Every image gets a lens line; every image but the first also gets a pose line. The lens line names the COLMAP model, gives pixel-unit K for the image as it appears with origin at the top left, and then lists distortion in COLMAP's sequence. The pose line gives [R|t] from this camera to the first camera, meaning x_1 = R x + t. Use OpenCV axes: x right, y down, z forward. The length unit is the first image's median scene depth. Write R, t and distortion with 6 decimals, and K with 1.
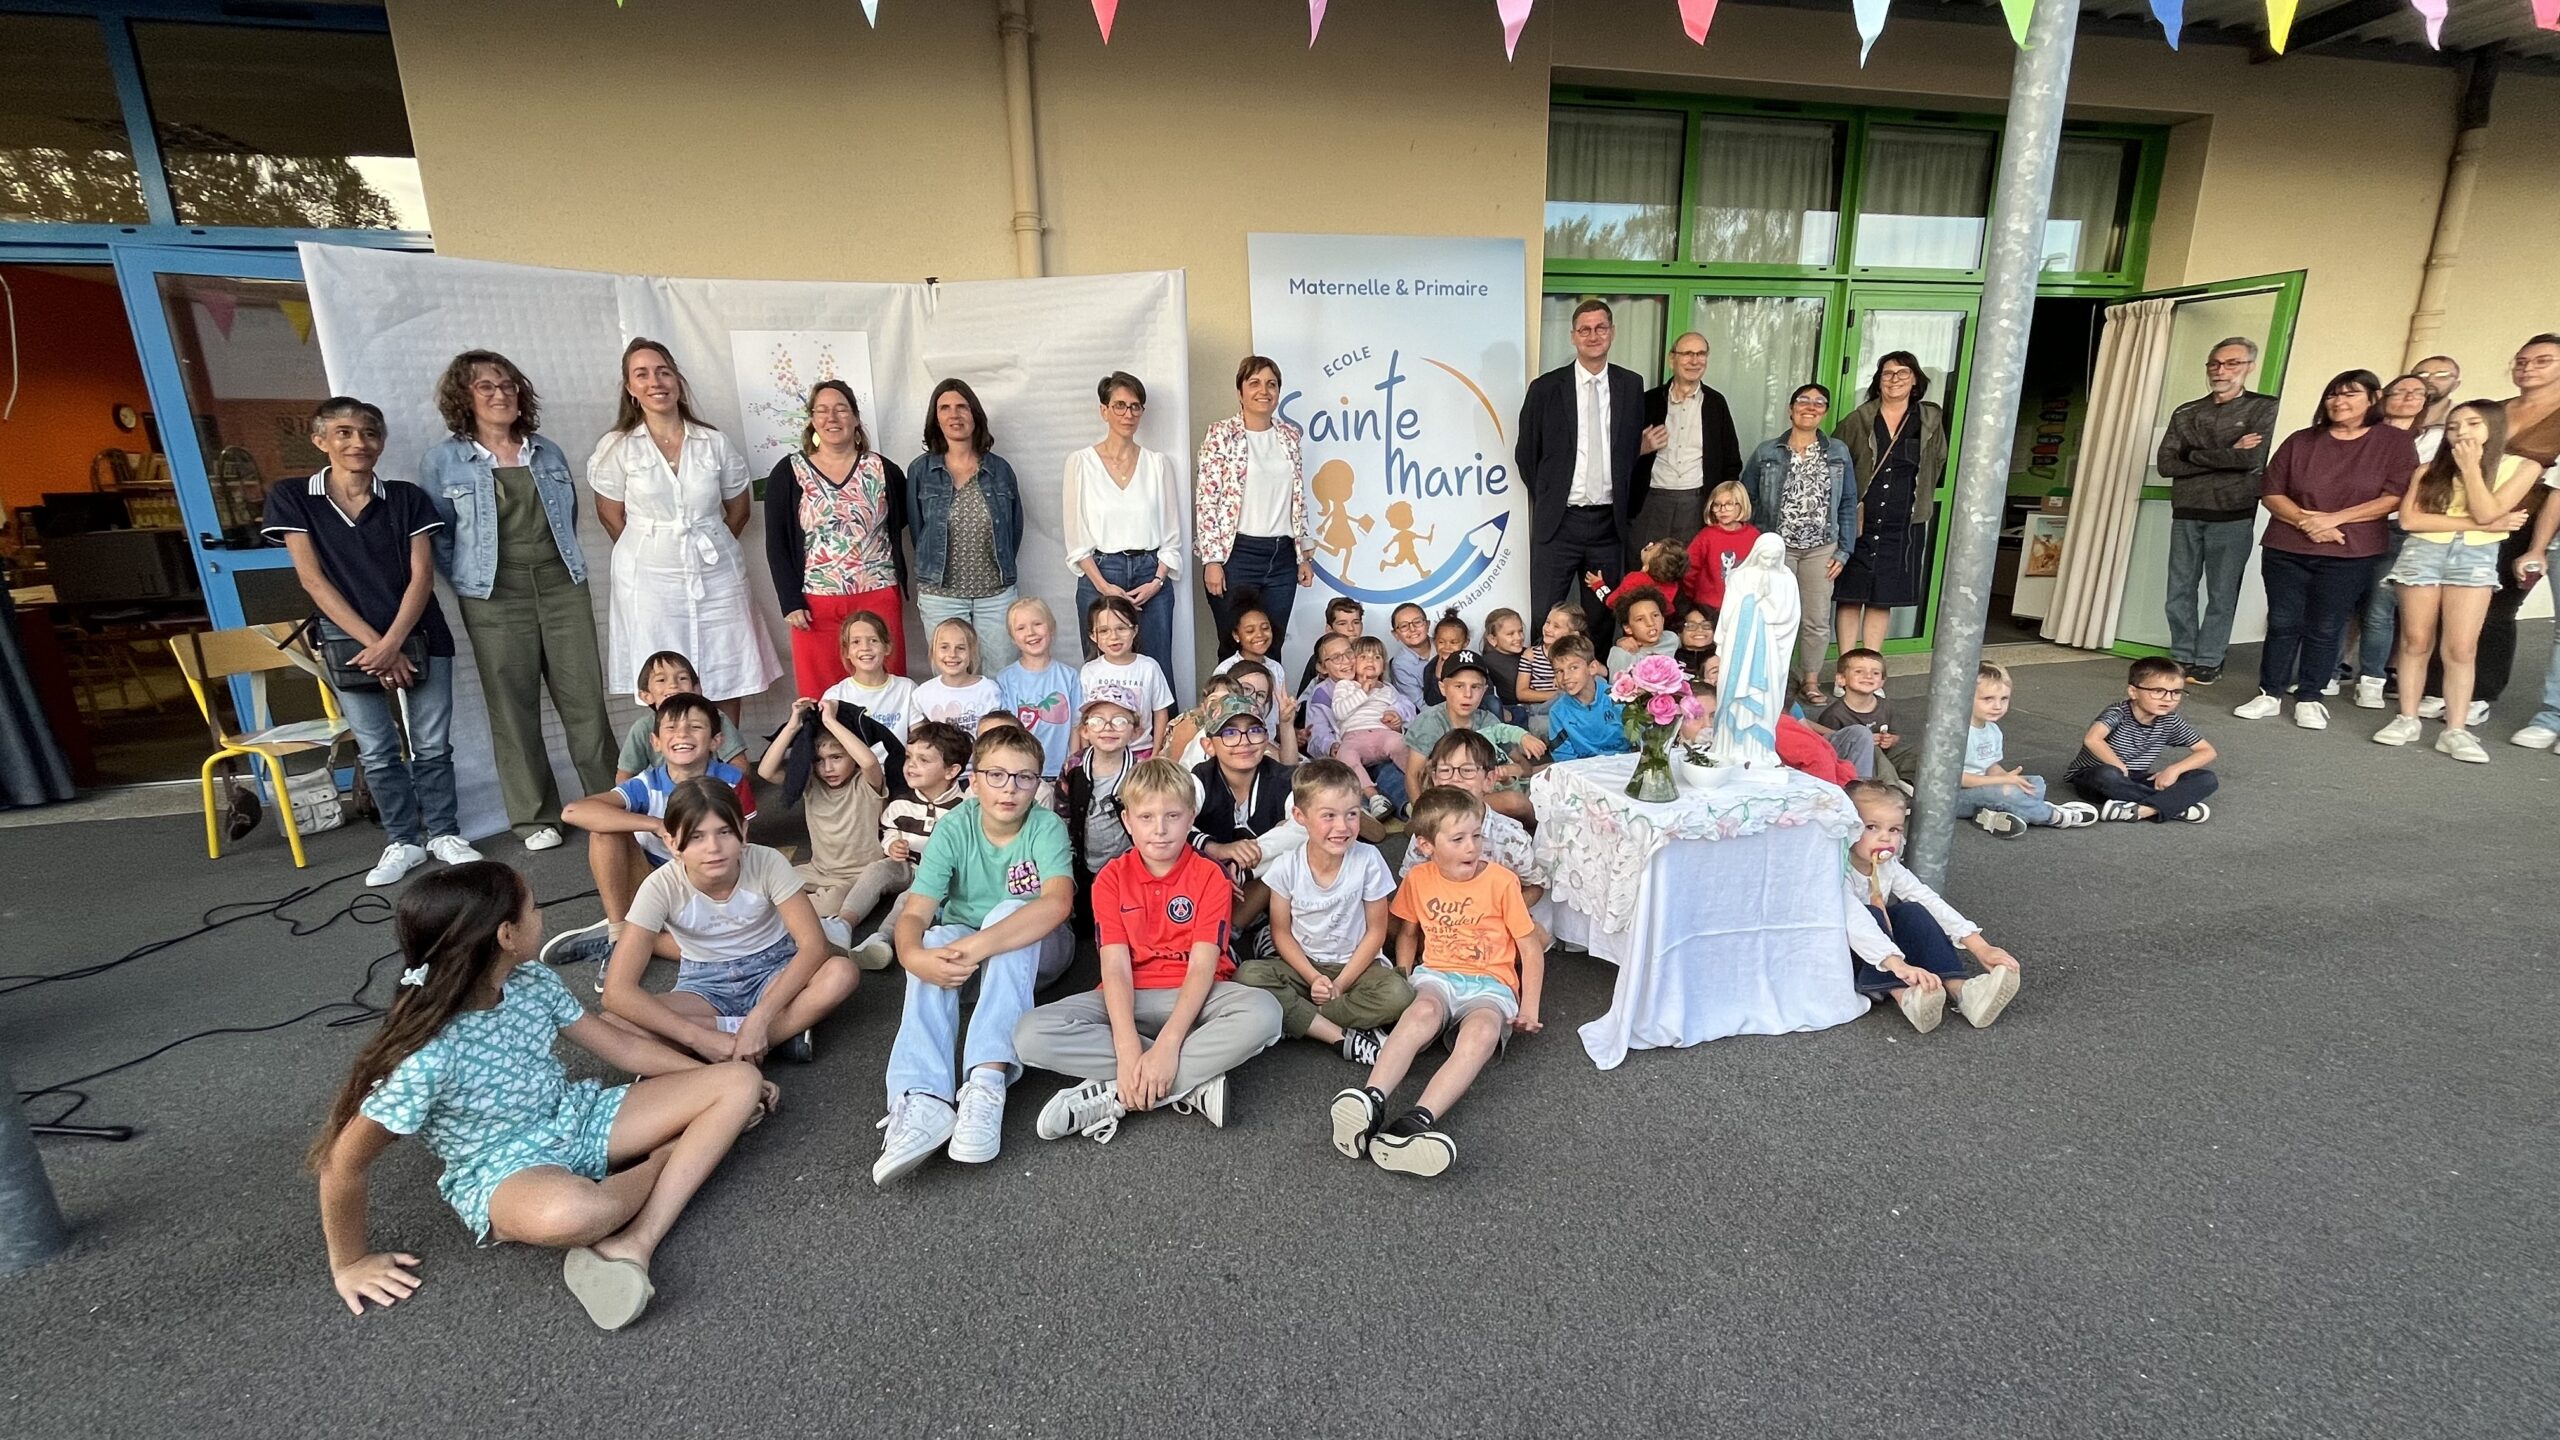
lens RADIAL K [[1061.4, 0, 1272.8], [0, 1061.4, 733.3], [0, 0, 1]] dist [0.001900, 0.000173]
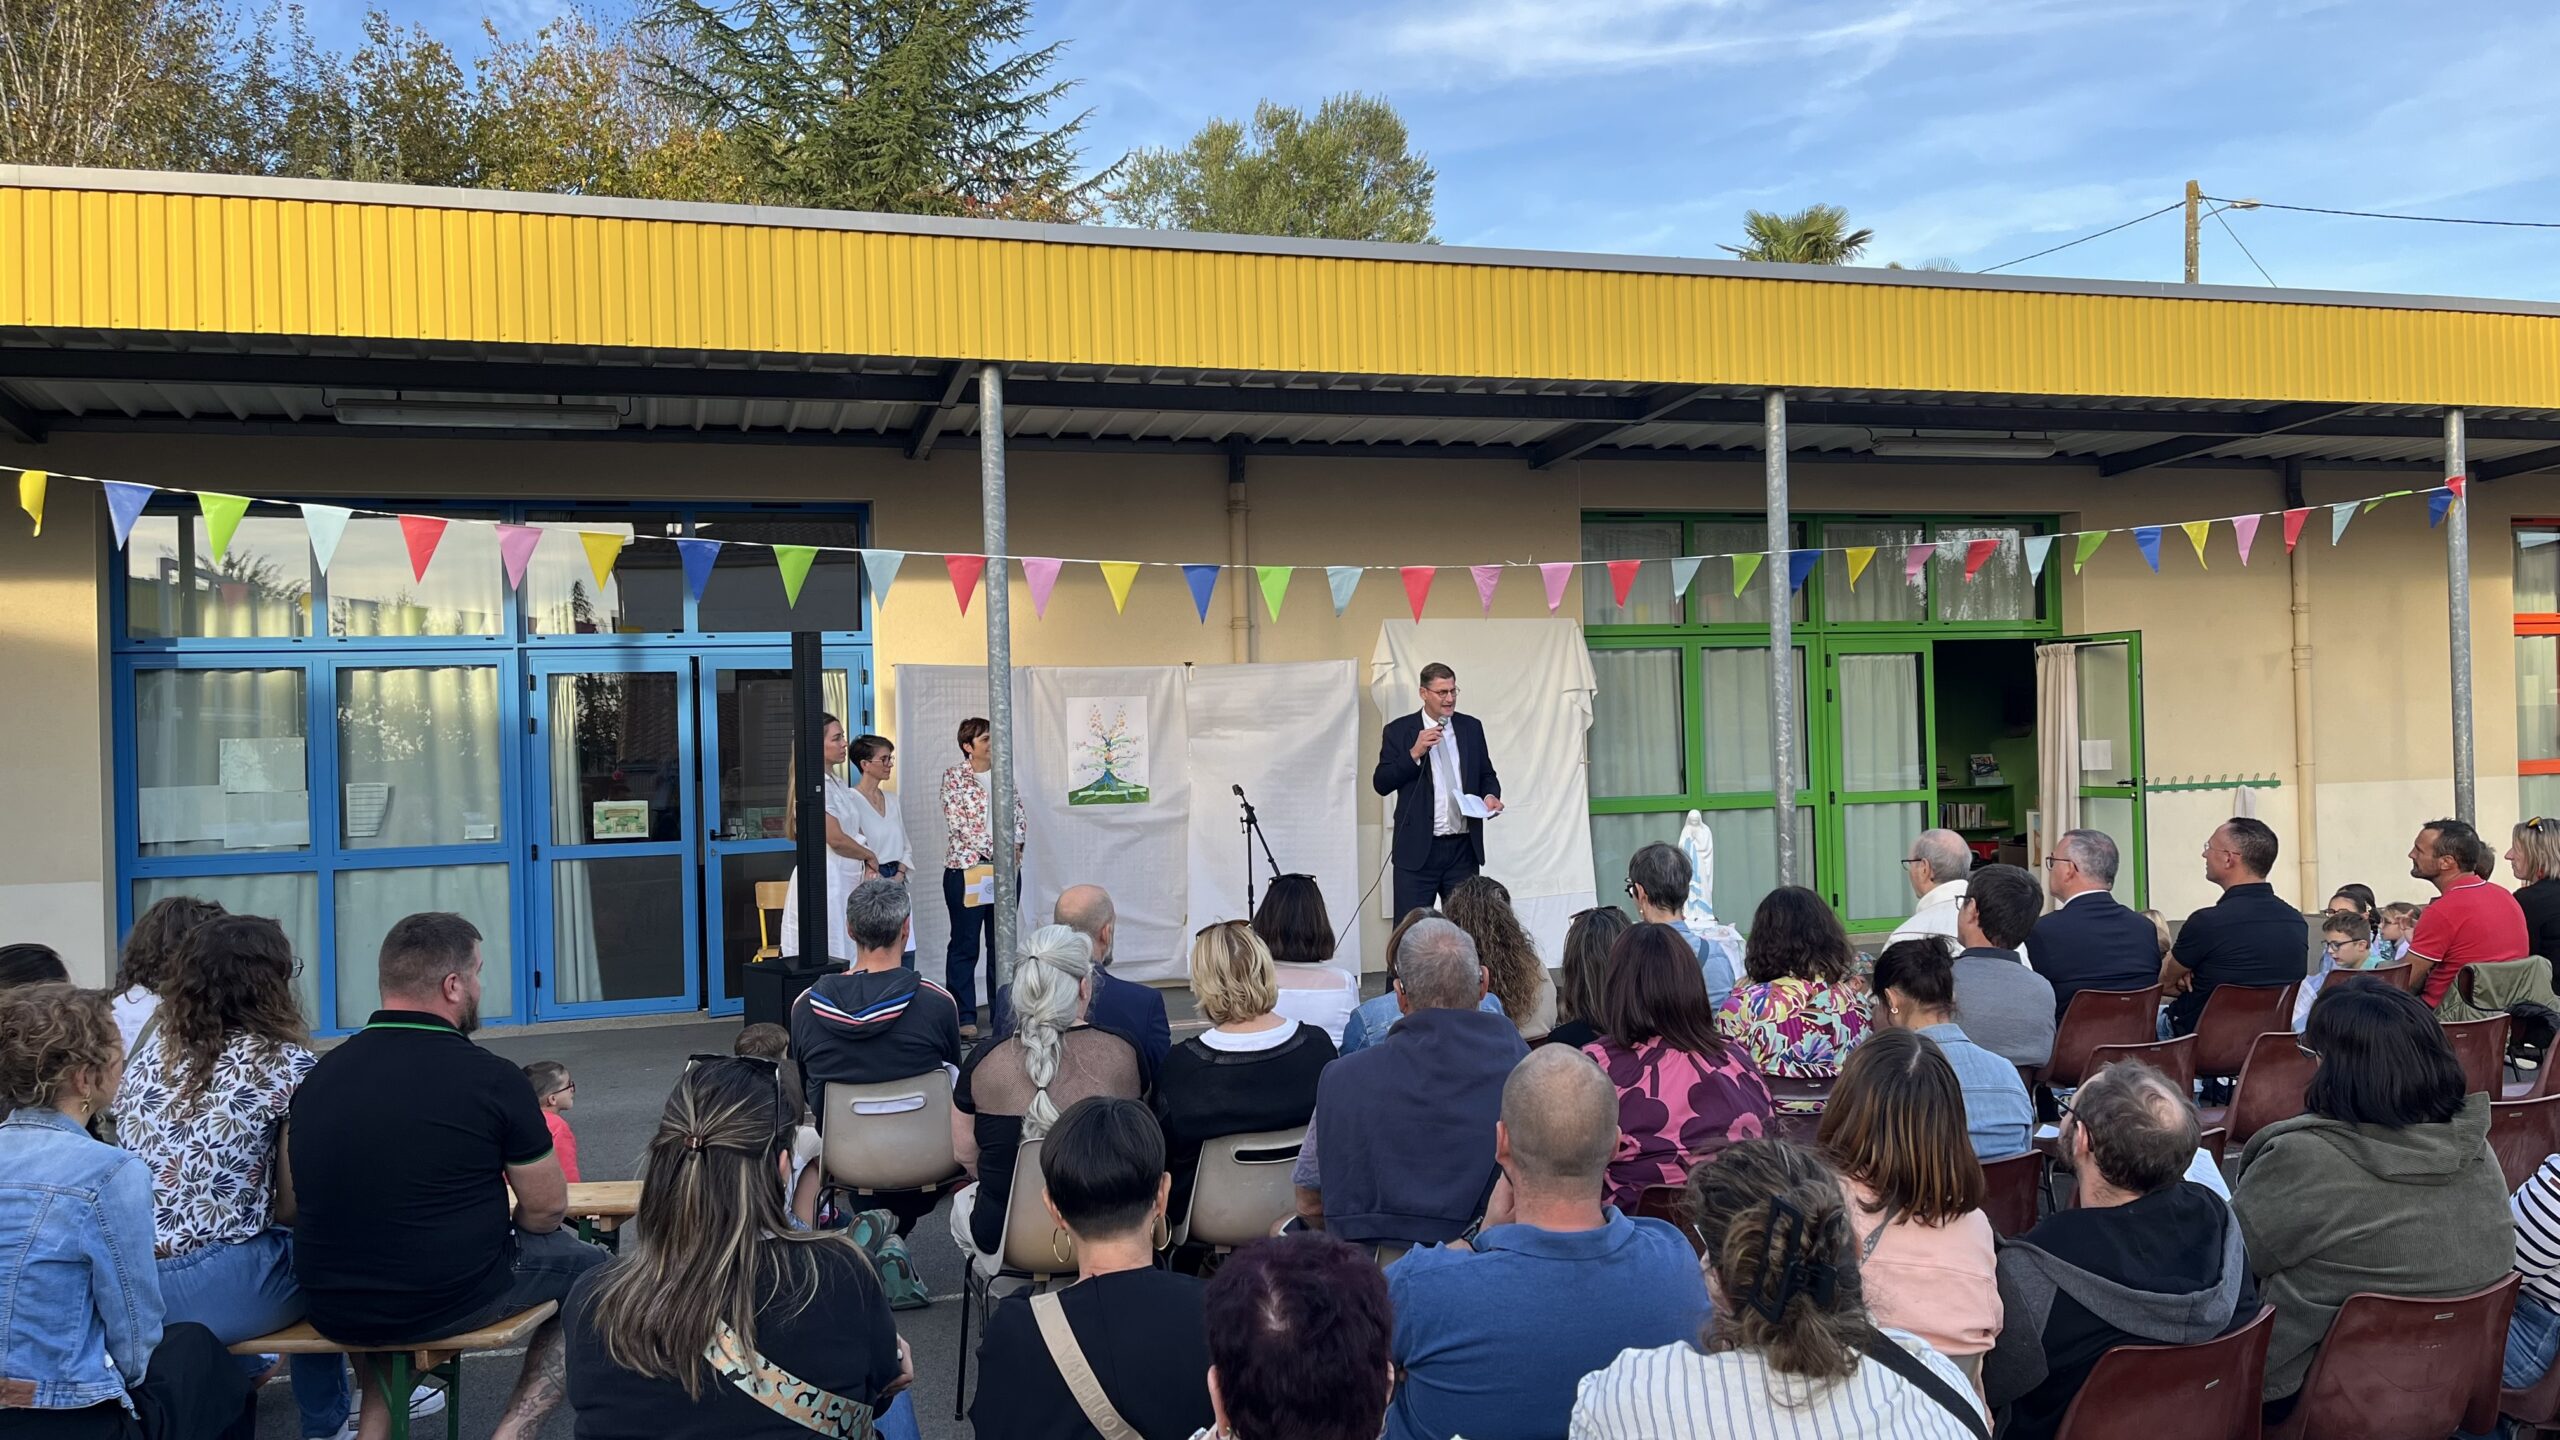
lens RADIAL K [[1908.0, 0, 1297.8], [0, 1908.0, 719.2], [0, 0, 1]] dist [0.058985, -0.088424]
pose [[0.997764, -0.006400, 0.066531, -0.239391], [0.023671, 0.964725, -0.262195, 0.260475], [-0.062506, 0.263183, 0.962719, -1.131148]]
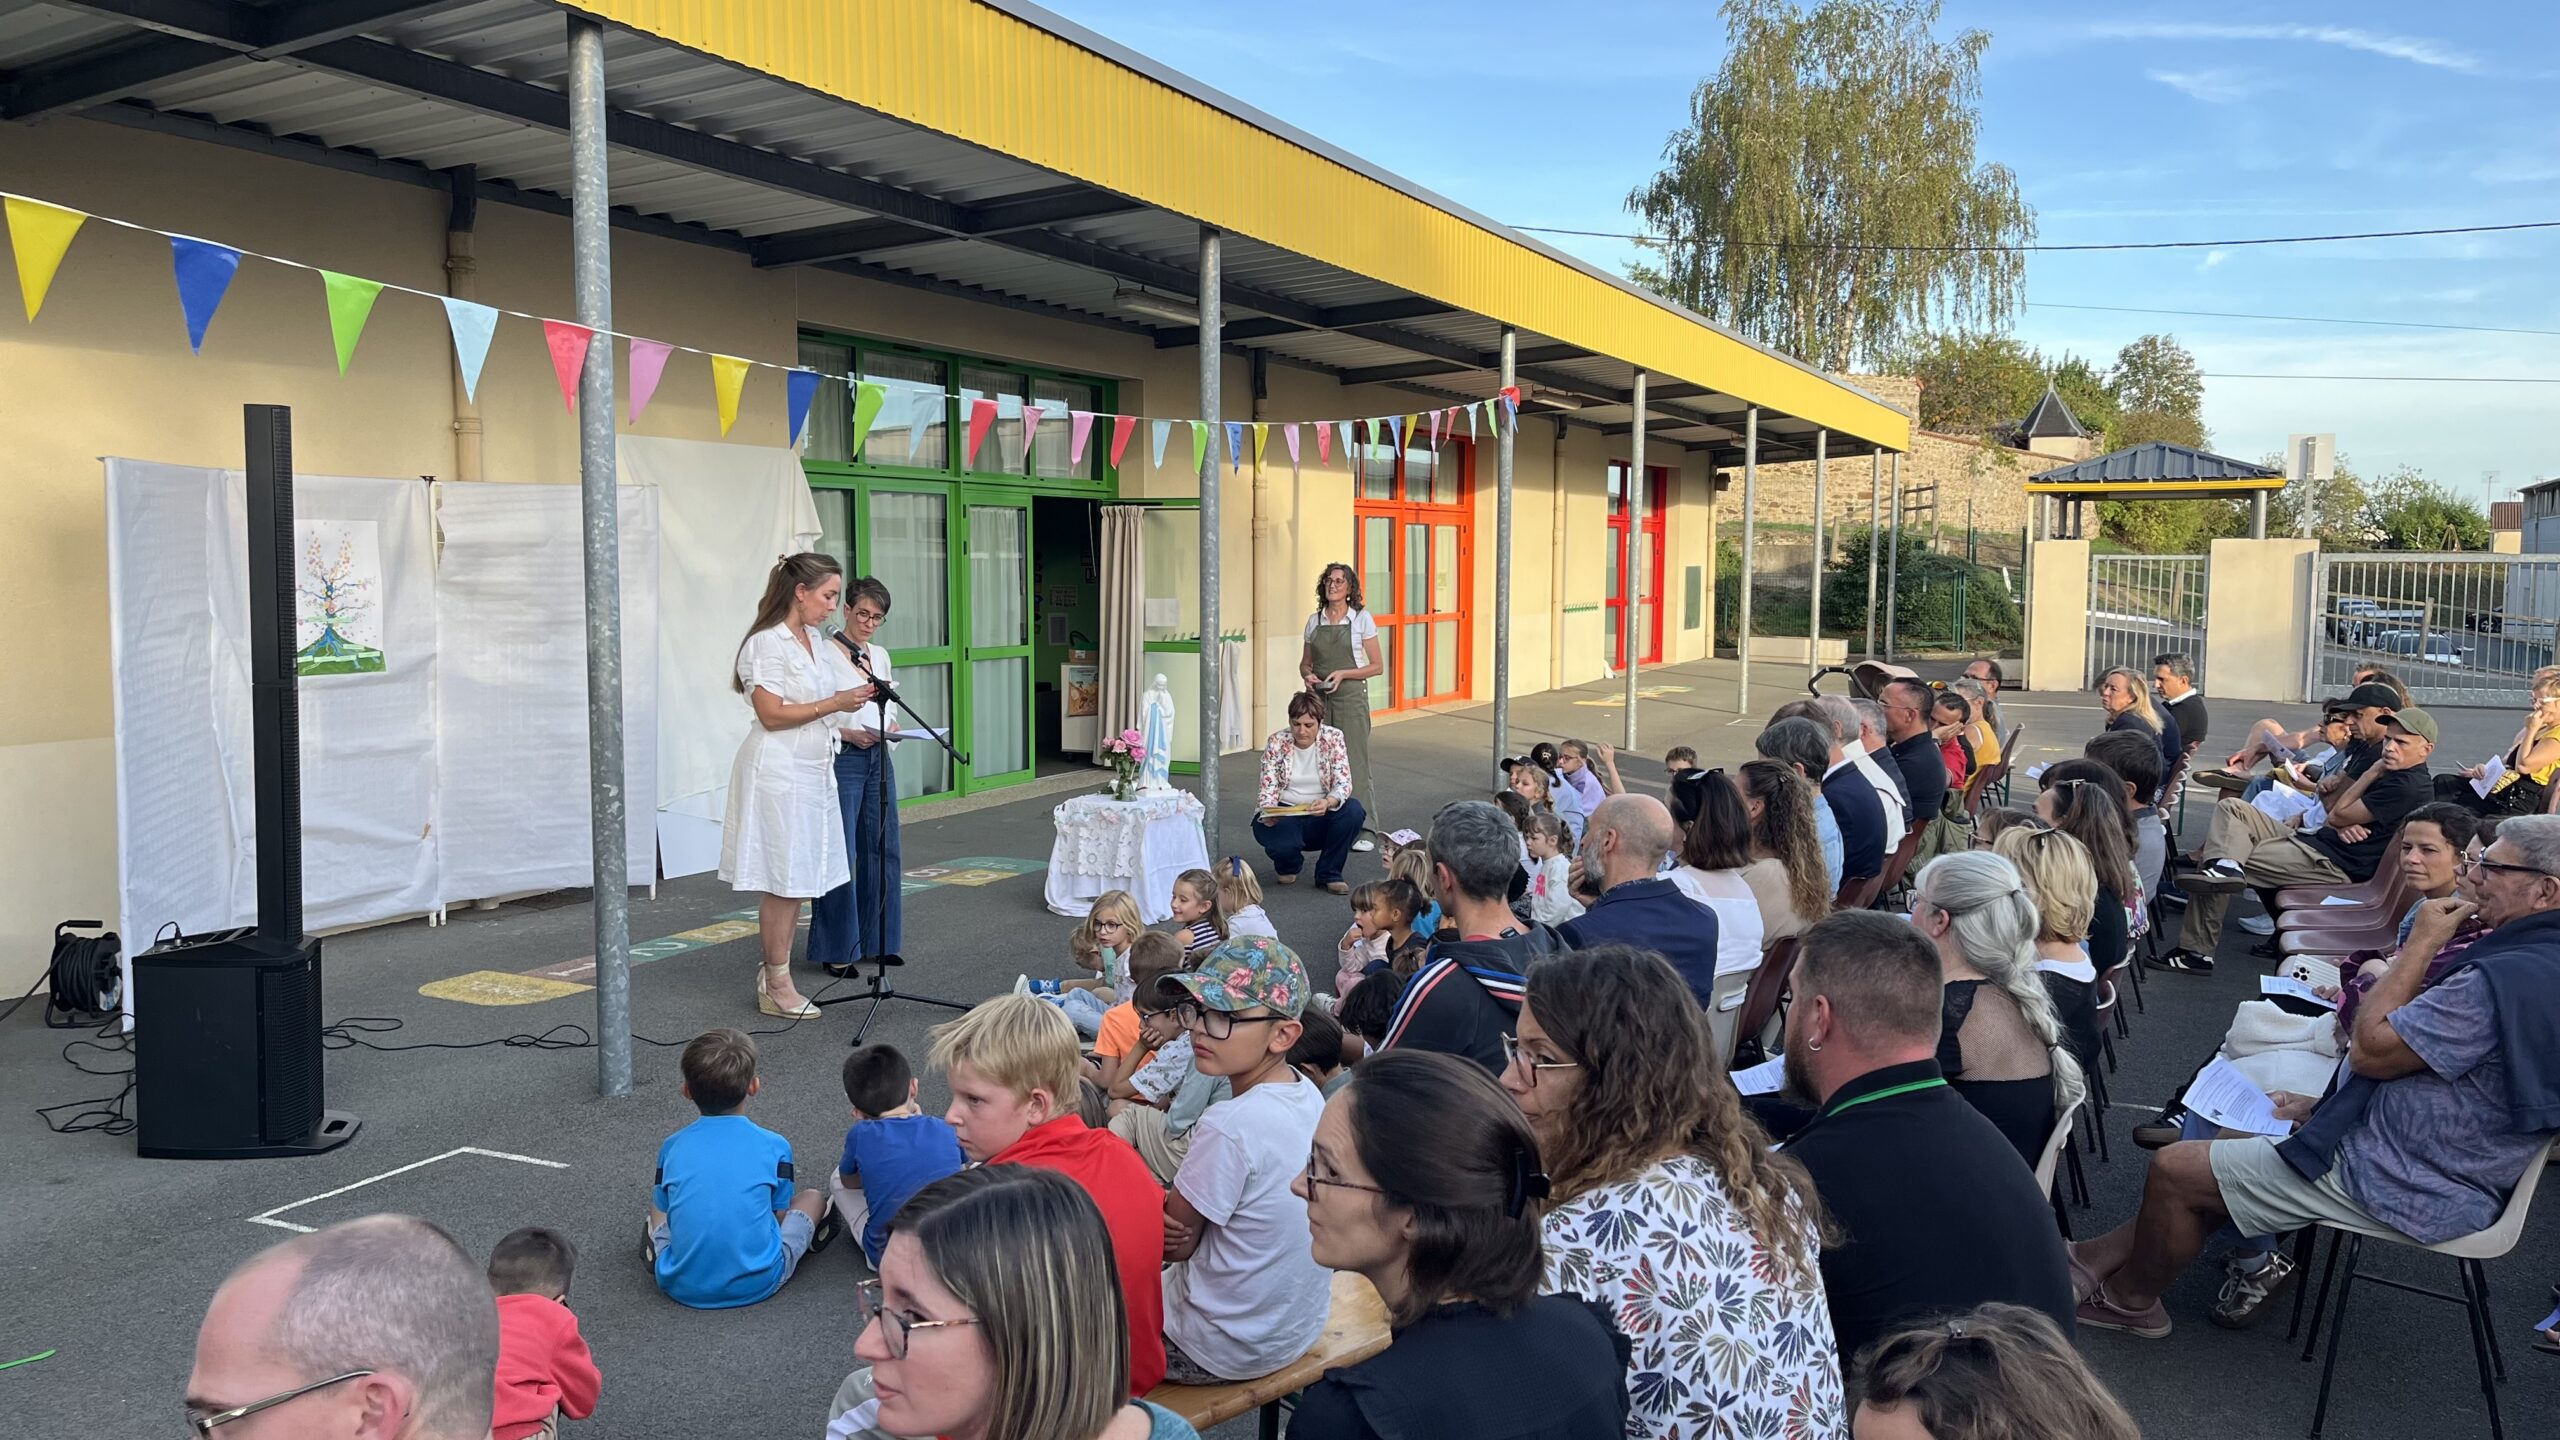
lens RADIAL K [[1908.0, 0, 1297.8], [0, 1908.0, 719.2], [0, 0, 1]] dist [0.058985, -0.088424]
pose [[0.636461, -0.044022, 0.770051, -0.895485], [0.183178, 0.978433, -0.095466, 0.121886], [-0.749241, 0.201817, 0.630799, -0.614540]]
